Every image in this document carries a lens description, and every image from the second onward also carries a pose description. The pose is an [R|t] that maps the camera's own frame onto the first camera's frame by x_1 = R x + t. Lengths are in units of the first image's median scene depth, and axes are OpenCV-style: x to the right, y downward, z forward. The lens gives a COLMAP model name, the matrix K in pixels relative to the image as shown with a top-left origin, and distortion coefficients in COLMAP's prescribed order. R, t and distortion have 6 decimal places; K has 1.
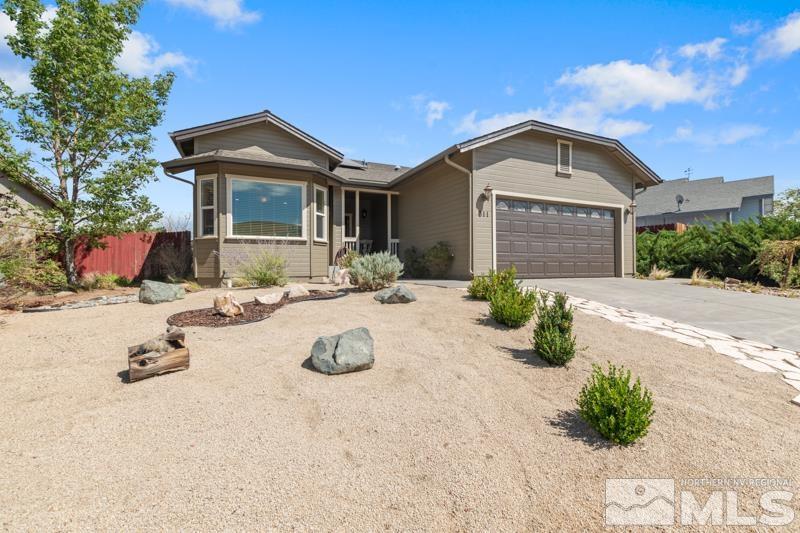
lens RADIAL K [[347.8, 0, 421.6], [0, 347.8, 266.3], [0, 0, 1]] dist [0.003585, -0.003166]
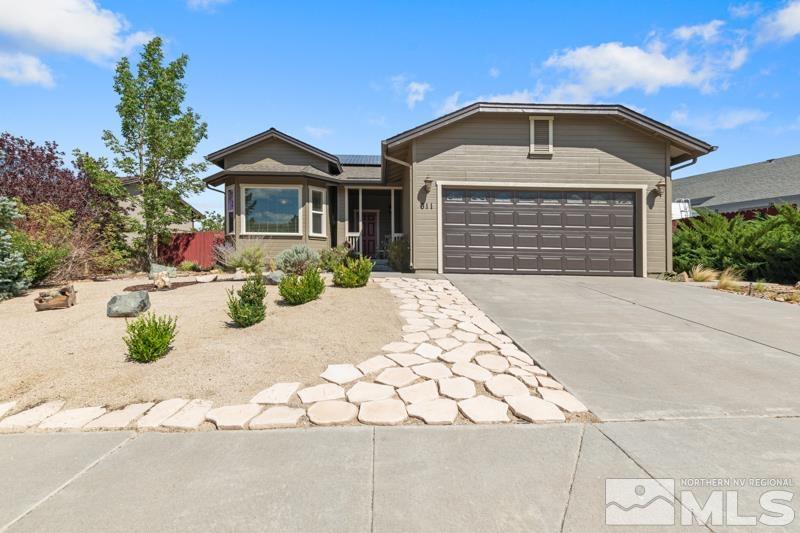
lens RADIAL K [[379.7, 0, 403.4], [0, 379.7, 267.9], [0, 0, 1]] dist [-0.004538, -0.000157]
pose [[0.904166, 0.022634, -0.426581, 0.504527], [-0.018970, 0.999738, 0.012836, 0.010449], [0.426760, -0.003514, 0.904358, 0.000168]]
